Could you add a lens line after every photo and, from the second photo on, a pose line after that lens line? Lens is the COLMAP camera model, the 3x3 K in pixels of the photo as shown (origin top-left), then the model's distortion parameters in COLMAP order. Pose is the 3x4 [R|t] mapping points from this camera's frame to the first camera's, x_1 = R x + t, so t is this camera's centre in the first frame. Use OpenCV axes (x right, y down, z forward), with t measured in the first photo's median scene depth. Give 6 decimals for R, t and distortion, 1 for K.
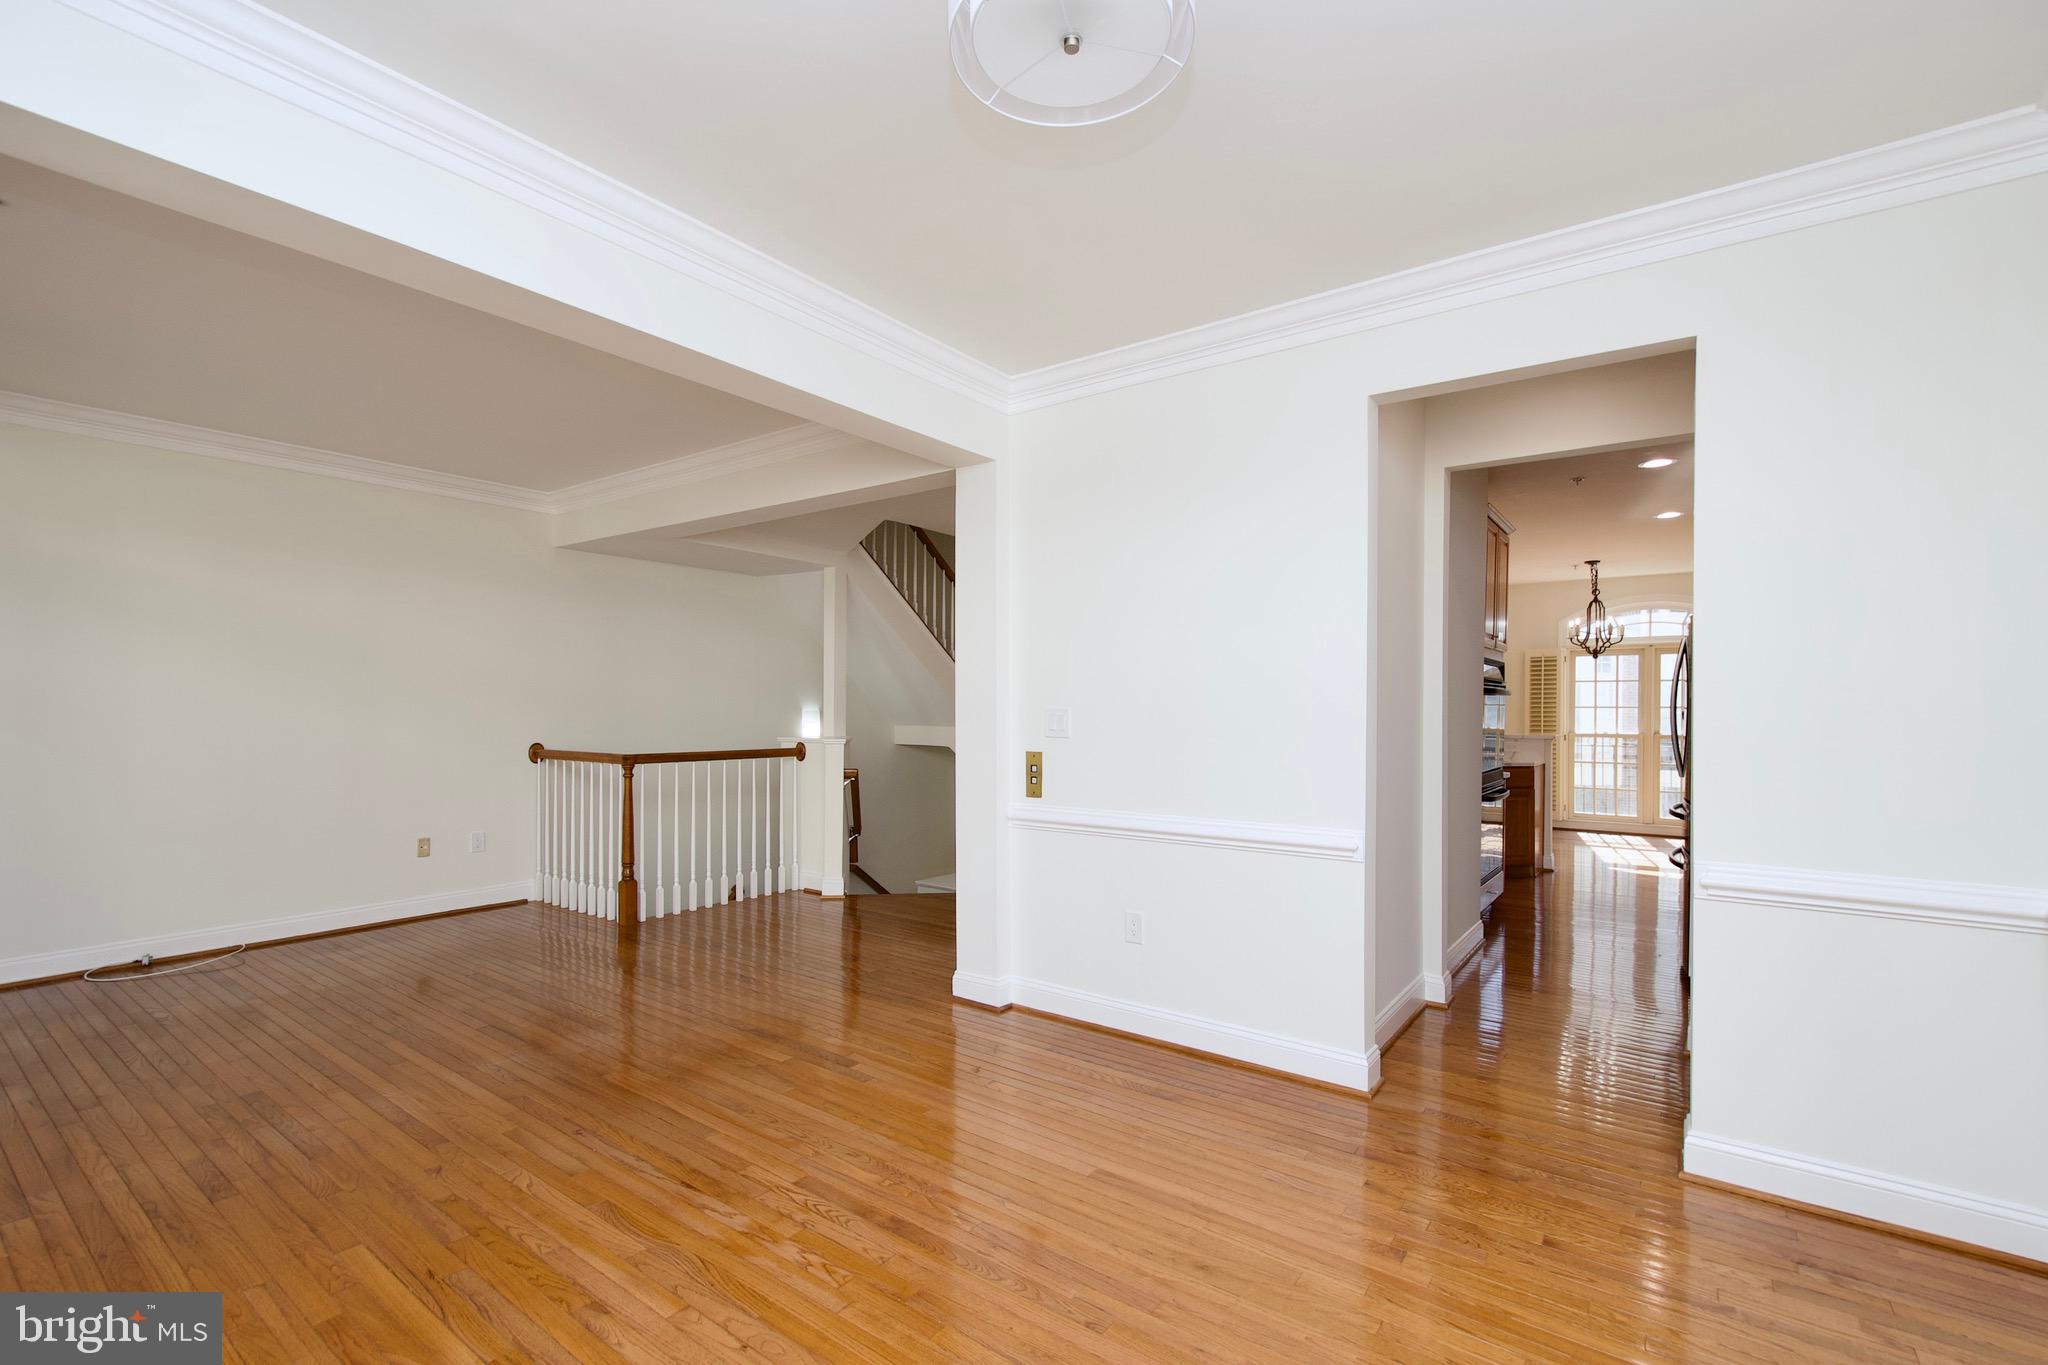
lens RADIAL K [[896.0, 0, 1056.5], [0, 896.0, 703.0], [0, 0, 1]] dist [0.000678, -0.009089]
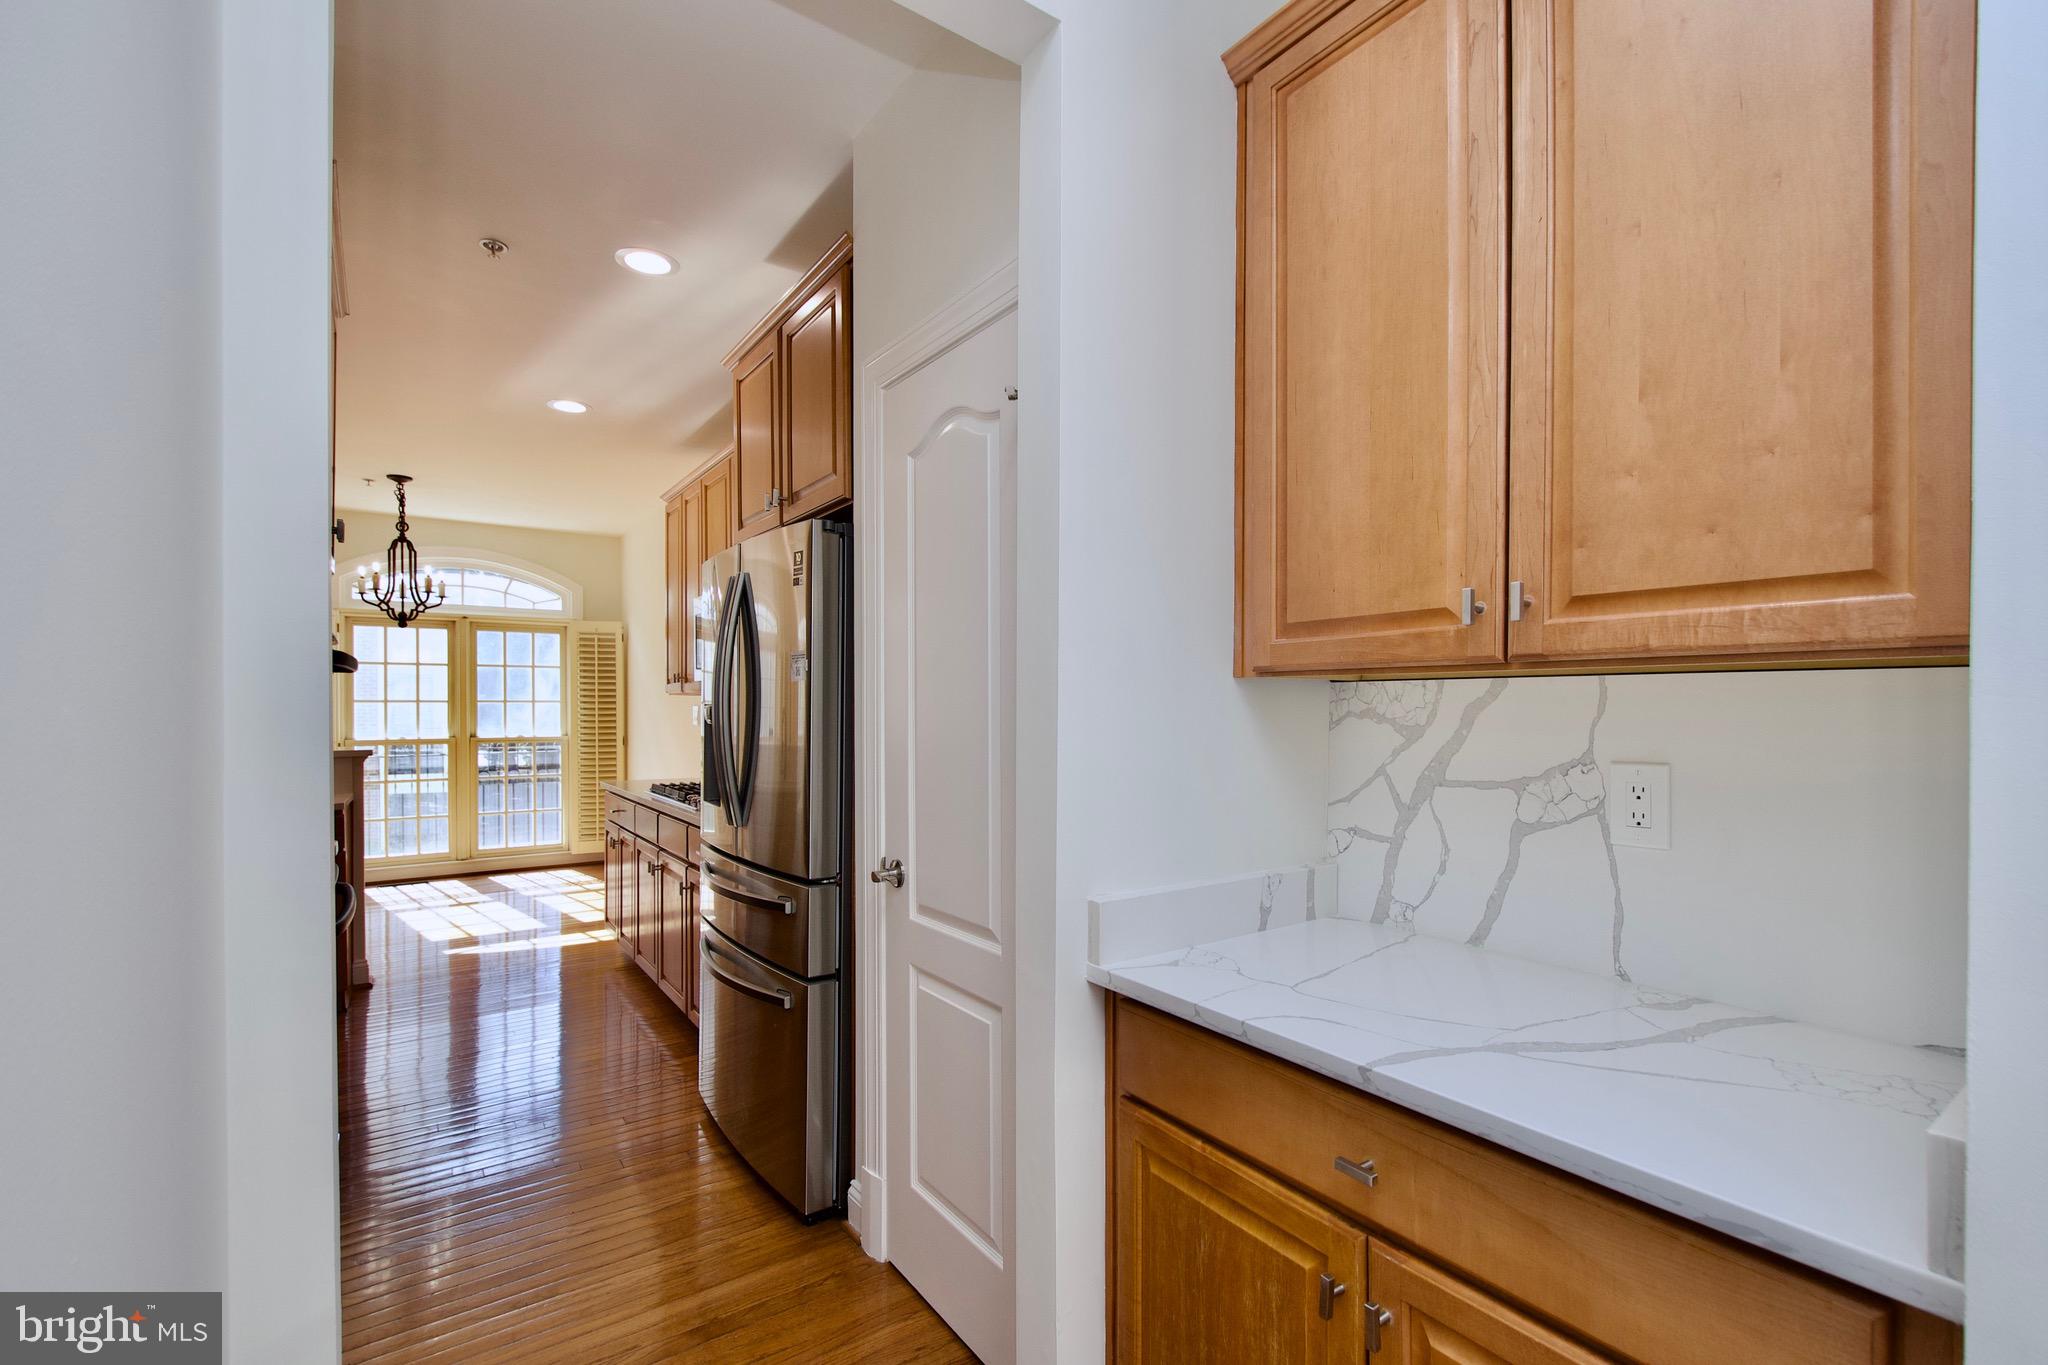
lens RADIAL K [[905.8, 0, 1043.1], [0, 905.8, 713.0], [0, 0, 1]] dist [0.010902, -0.009425]
pose [[0.328152, -0.013927, 0.944522, 0.117256], [-0.002286, 0.999877, 0.015537, 0.001690], [-0.944622, -0.007257, 0.328080, 0.316806]]
